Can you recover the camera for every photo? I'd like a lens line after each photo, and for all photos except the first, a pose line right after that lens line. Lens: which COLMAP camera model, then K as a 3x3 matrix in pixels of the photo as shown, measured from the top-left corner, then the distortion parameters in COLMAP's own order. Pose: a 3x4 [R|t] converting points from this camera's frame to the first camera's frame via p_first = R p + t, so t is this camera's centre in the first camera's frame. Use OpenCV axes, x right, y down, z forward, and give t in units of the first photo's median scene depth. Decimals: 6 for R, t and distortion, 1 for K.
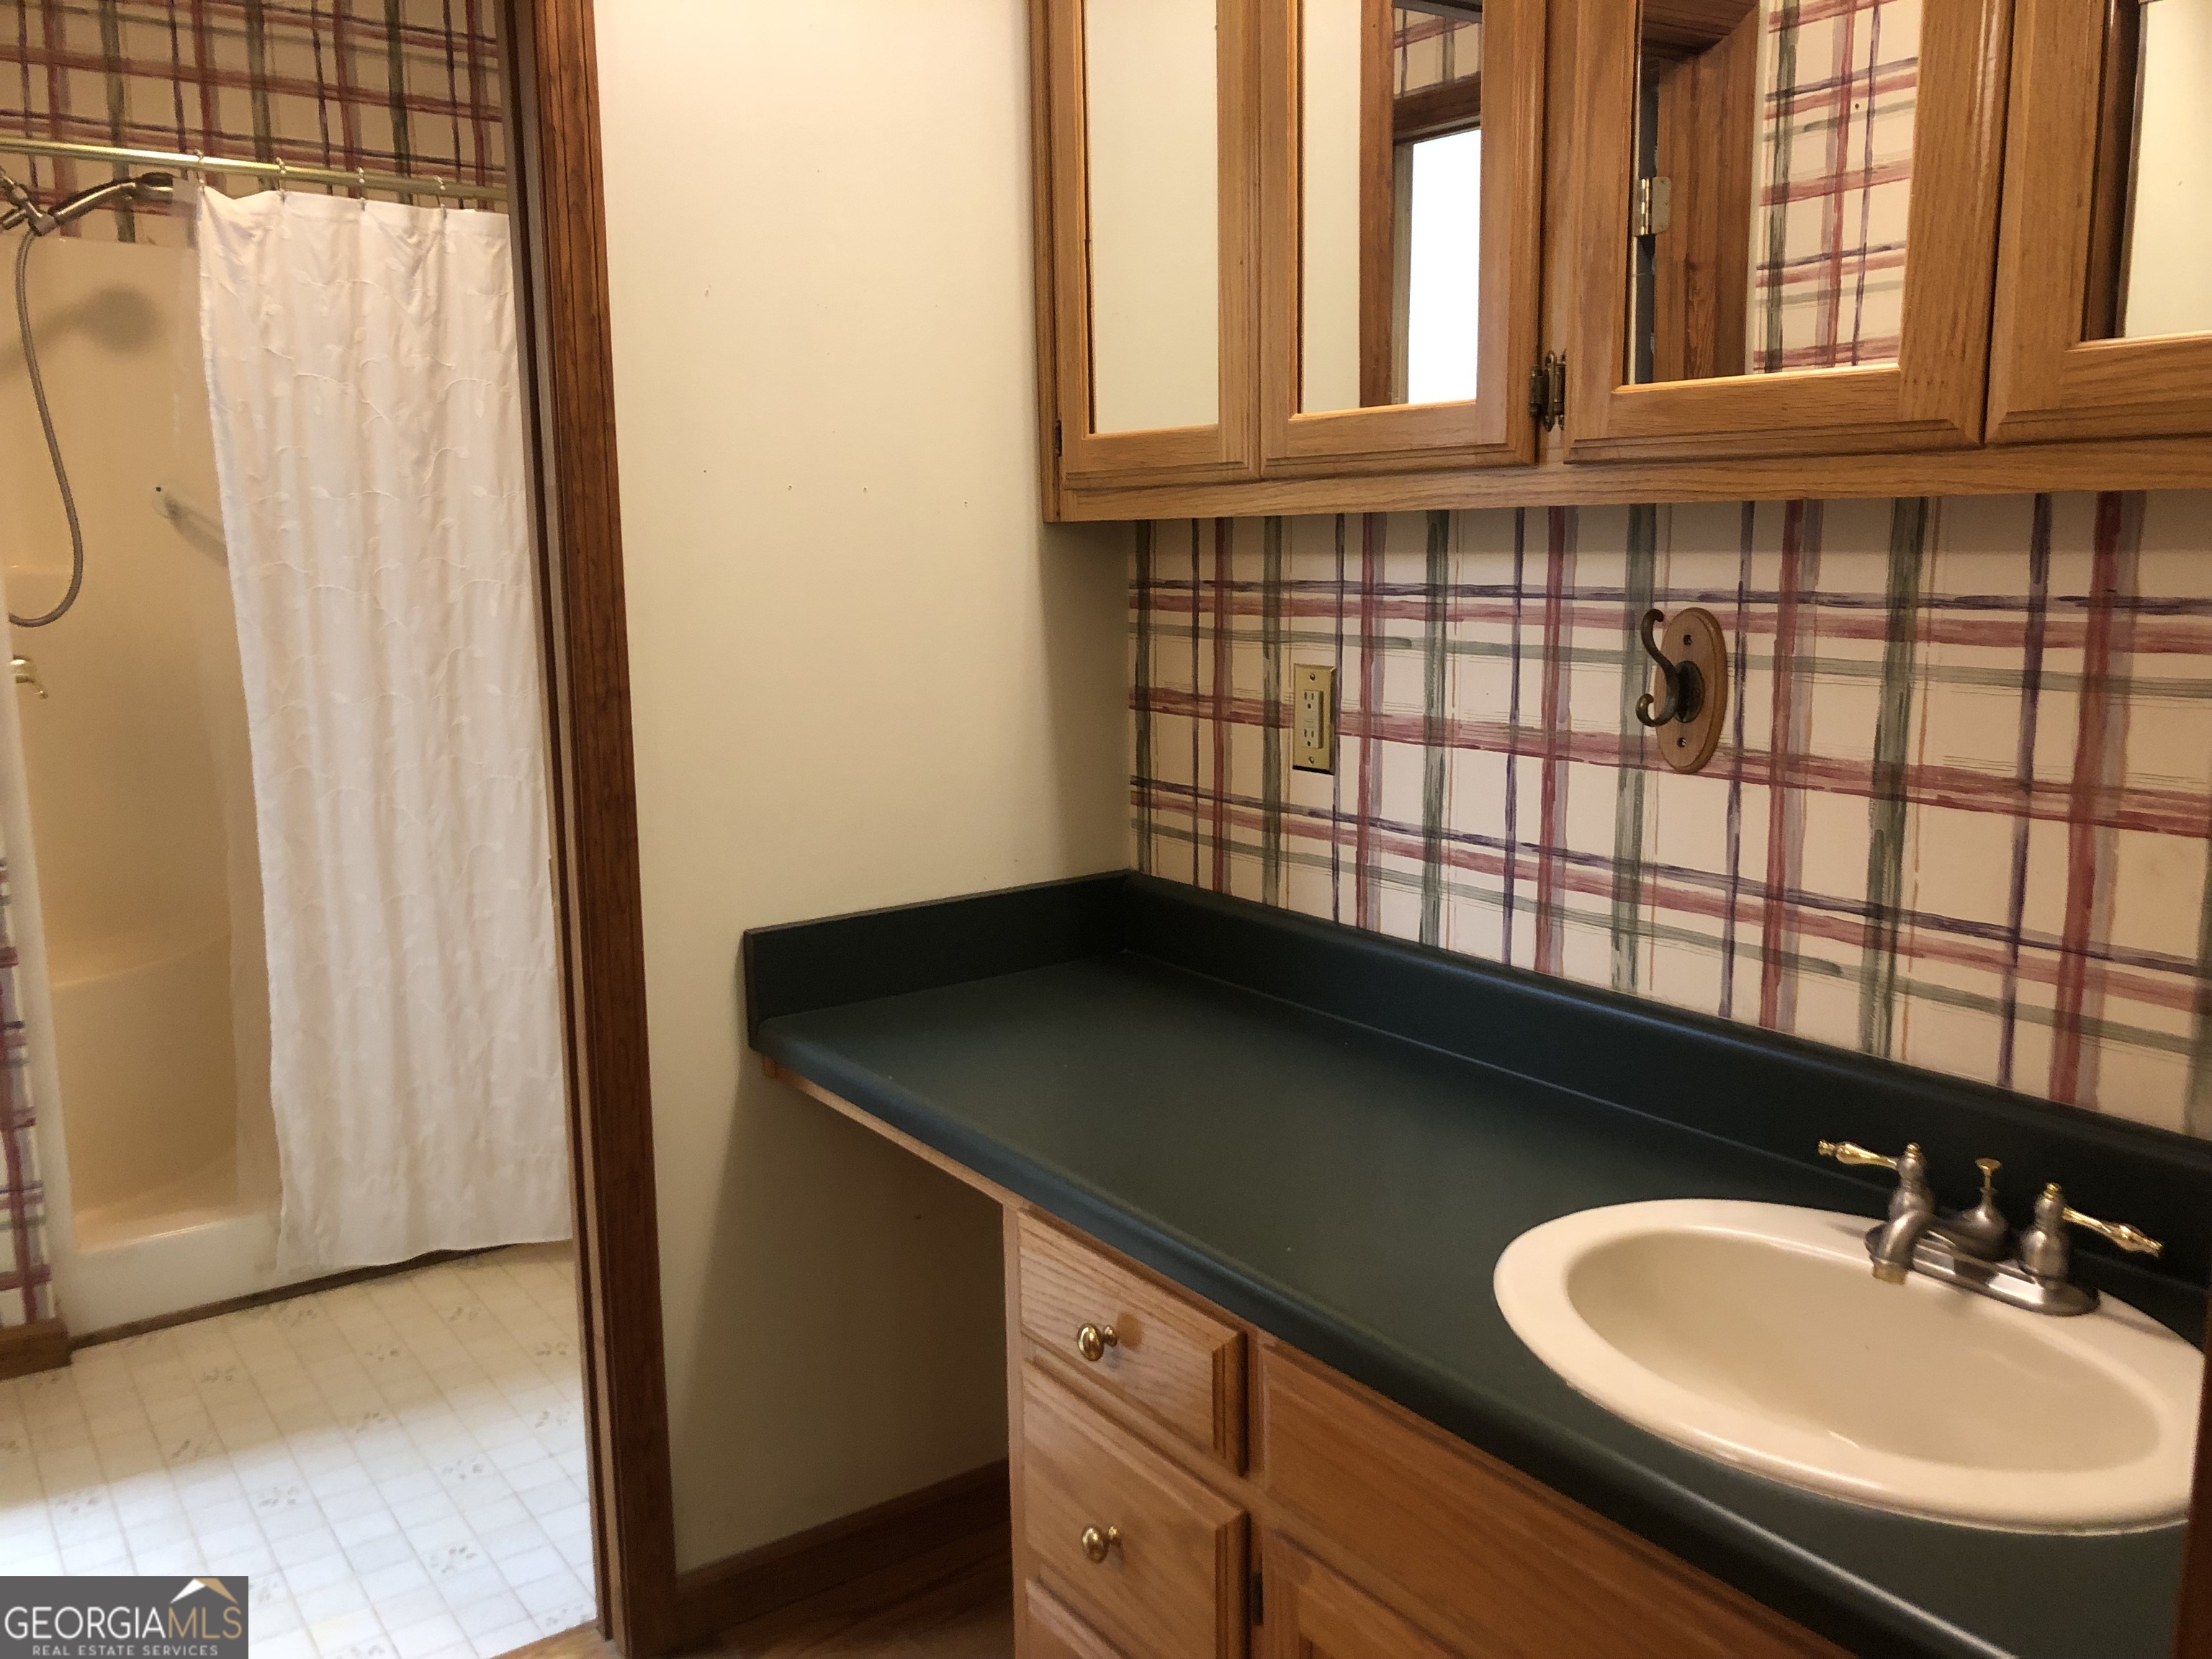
lens RADIAL K [[1818.4, 0, 1100.3], [0, 1818.4, 830.0], [0, 0, 1]] dist [0.036286, -0.019122]
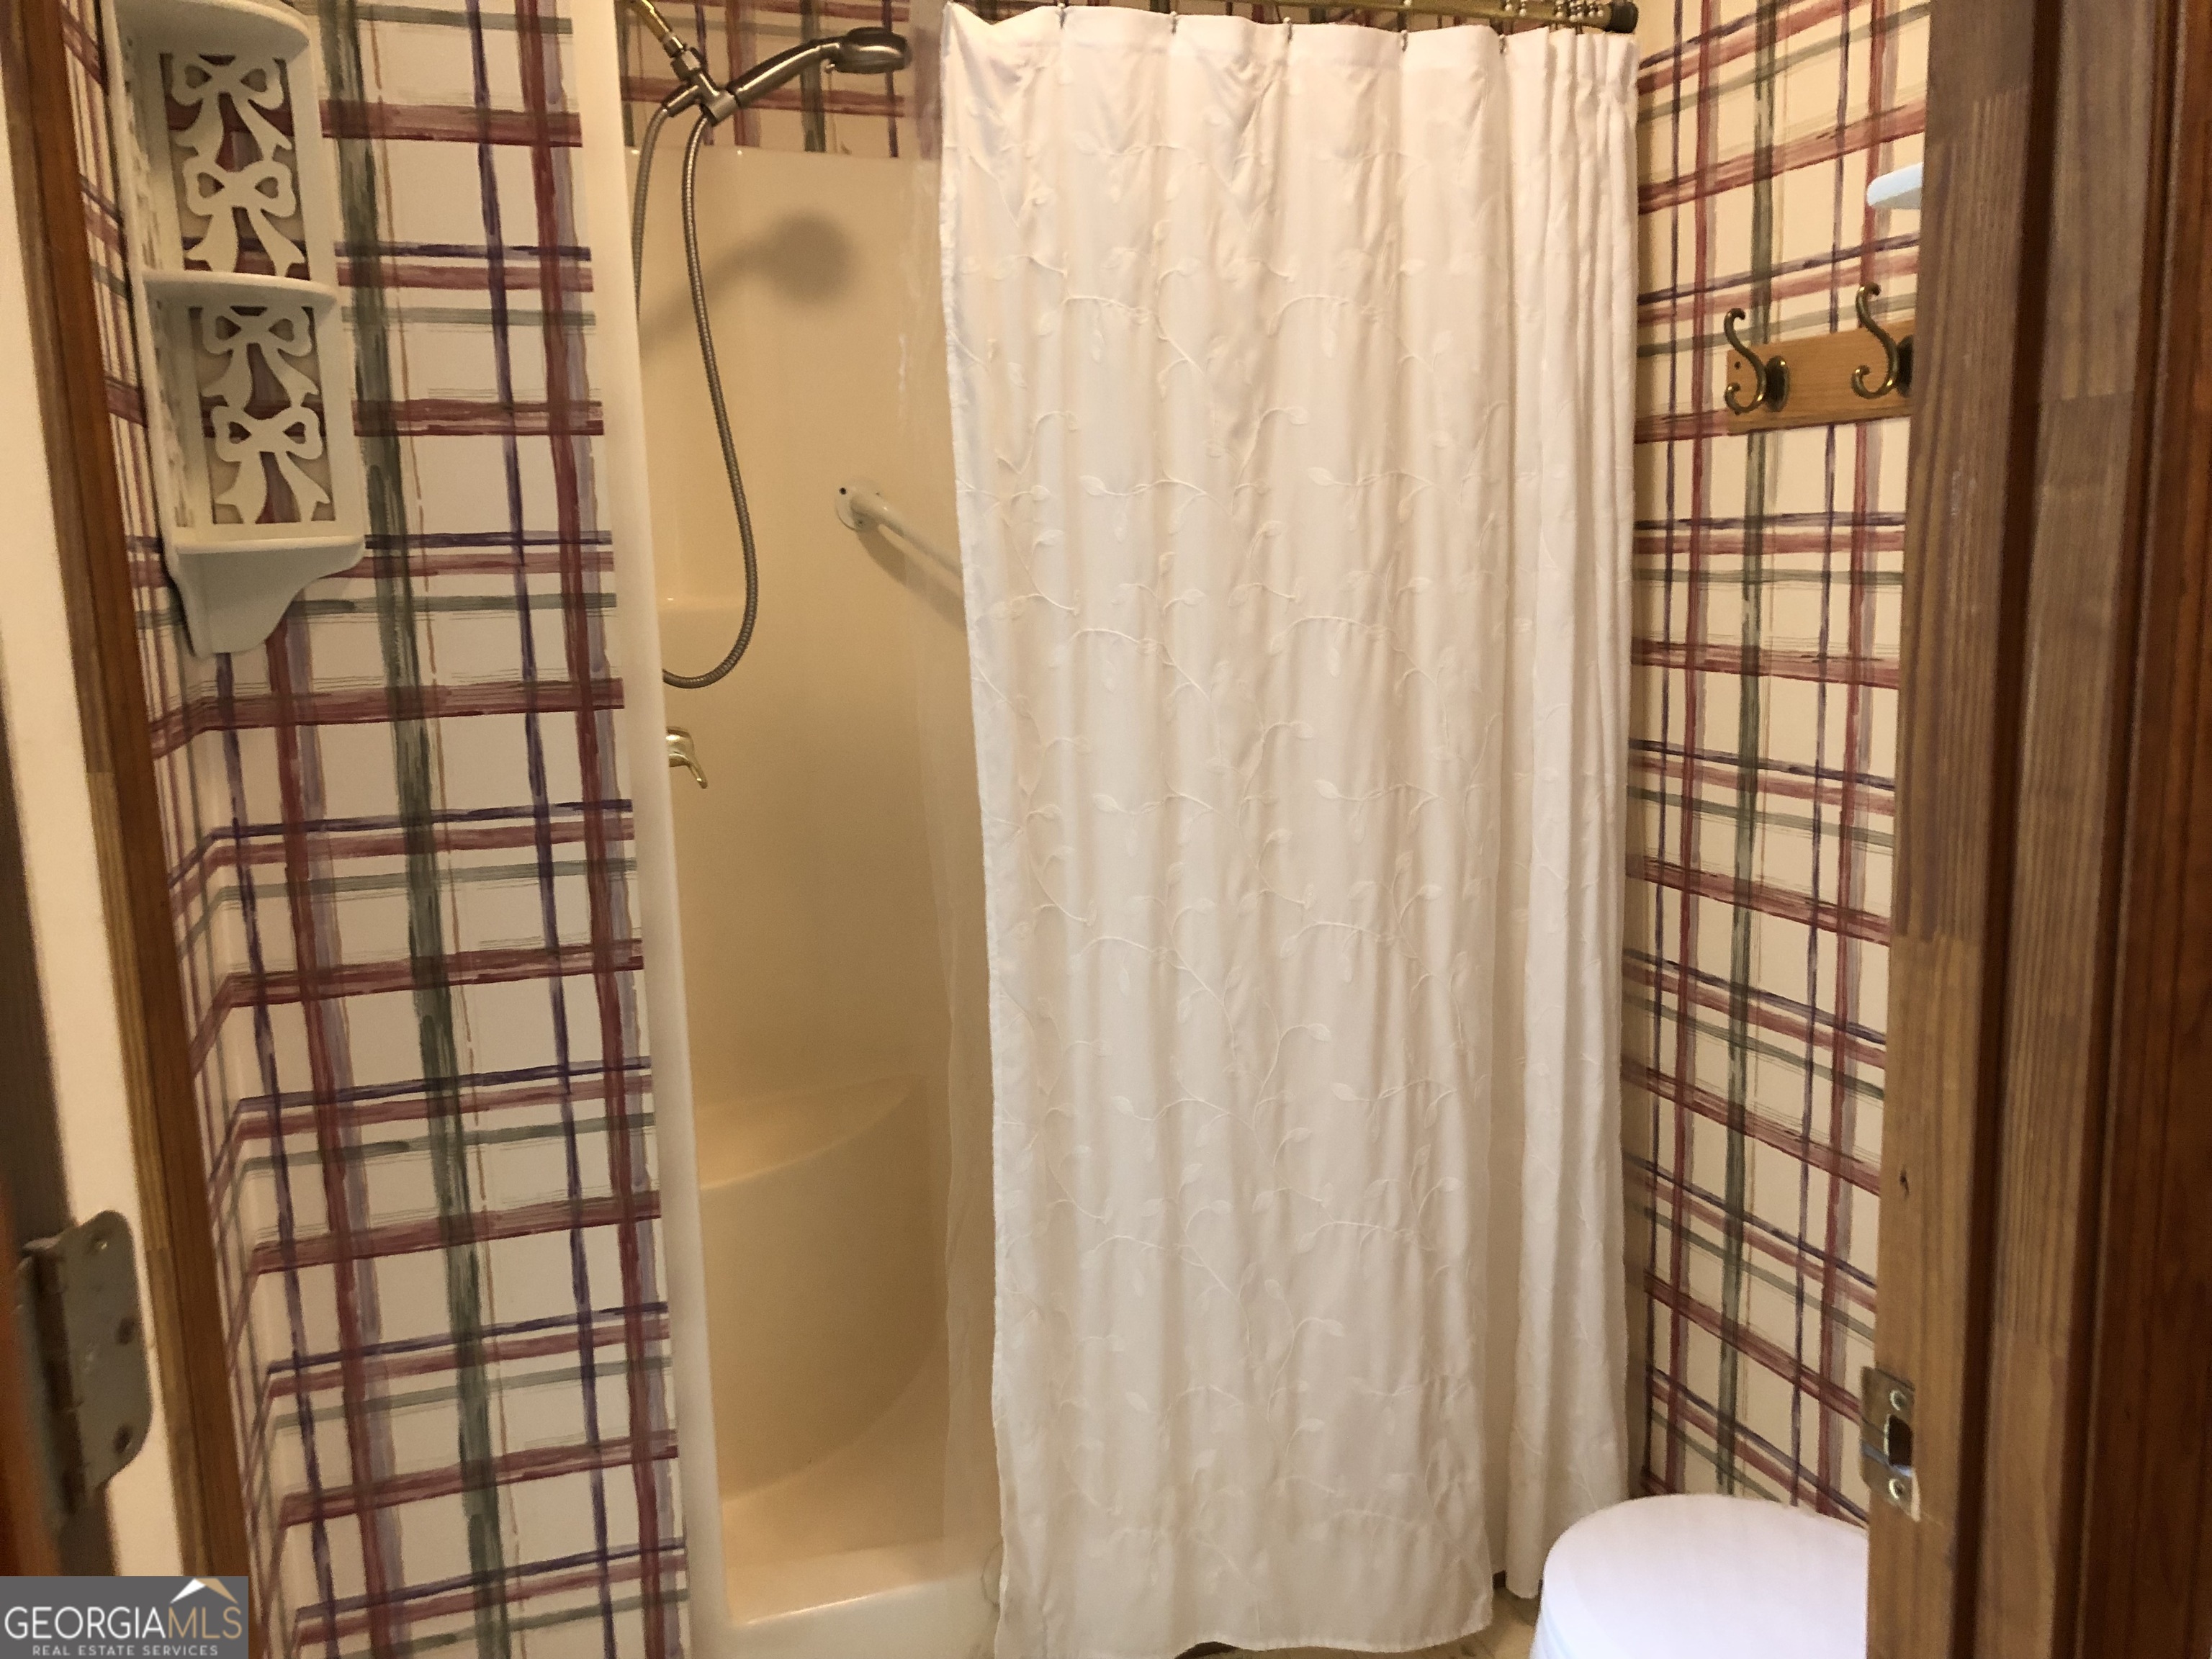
lens RADIAL K [[1818.4, 0, 1119.6], [0, 1818.4, 833.4], [0, 0, 1]] dist [0.036286, -0.019122]
pose [[0.960106, 0.042921, -0.276324, -0.228797], [-0.034913, 0.998817, 0.033835, -0.081020], [0.277450, -0.022838, 0.960469, 0.374916]]
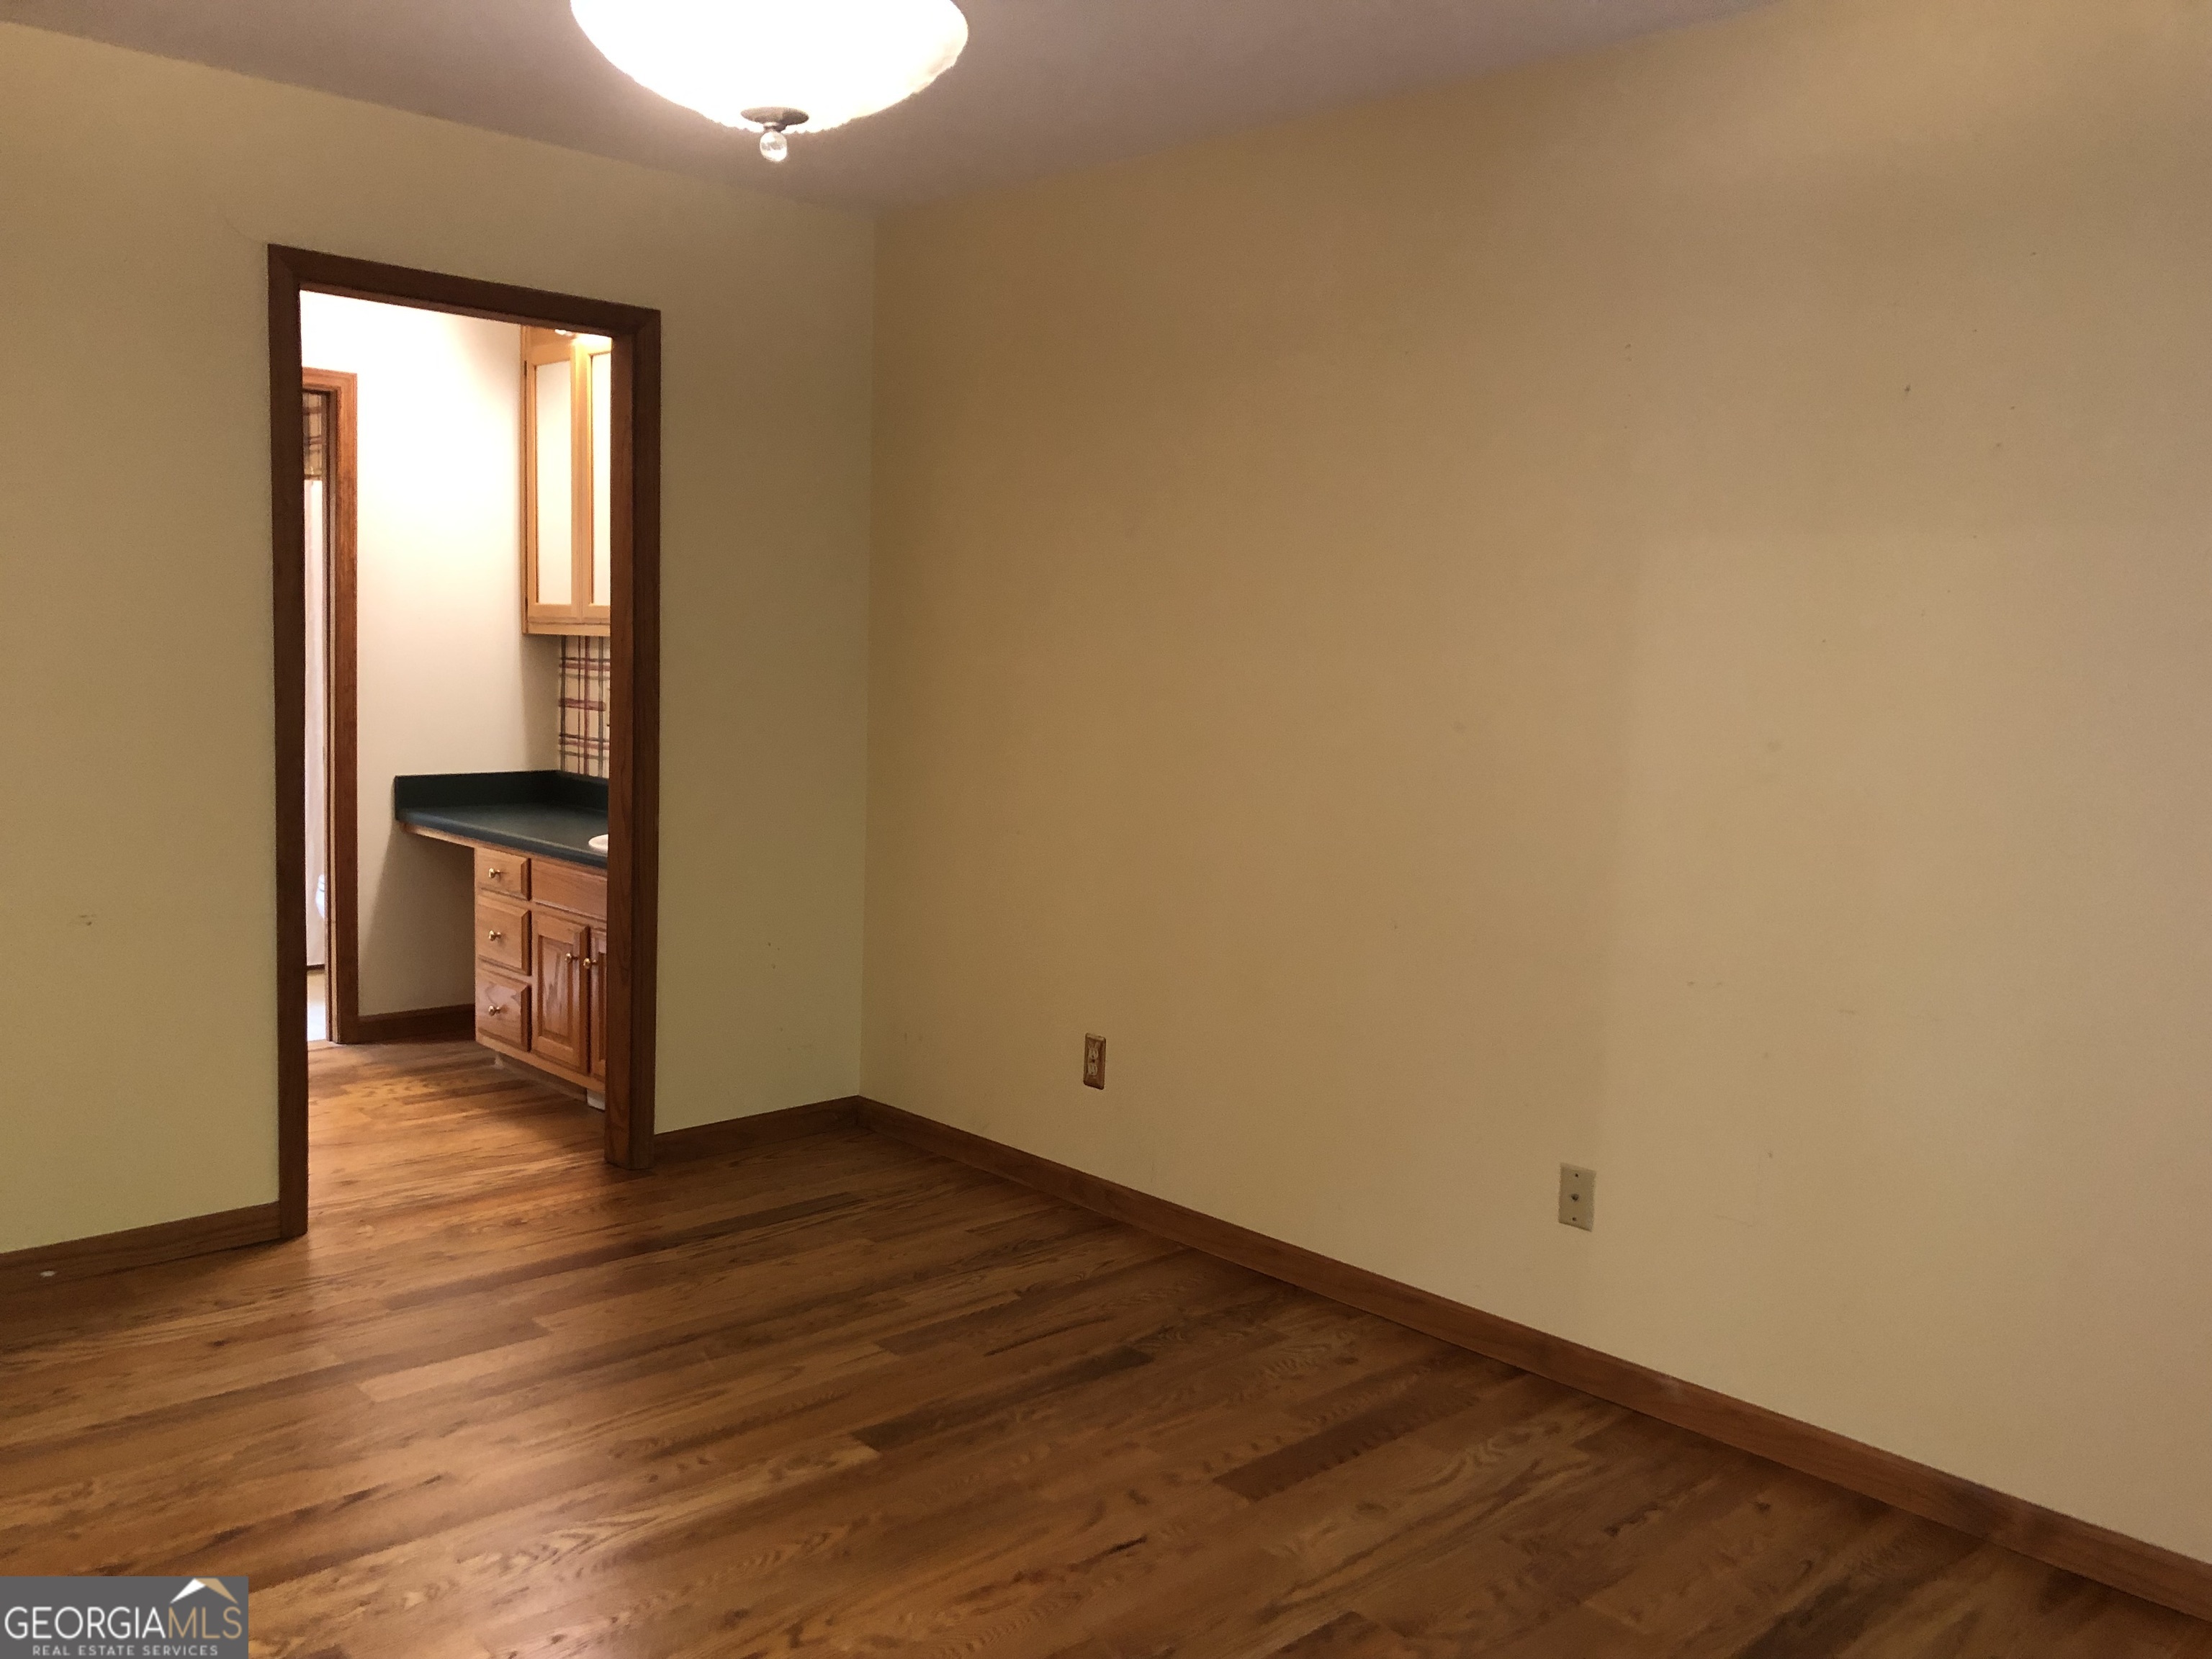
lens RADIAL K [[1818.4, 0, 1105.3], [0, 1818.4, 819.0], [0, 0, 1]] dist [0.036286, -0.019122]
pose [[0.987678, 0.035328, 0.152459, 0.516065], [-0.024716, 0.997173, -0.070952, 0.337353], [-0.154535, 0.066310, 0.985760, -2.182020]]
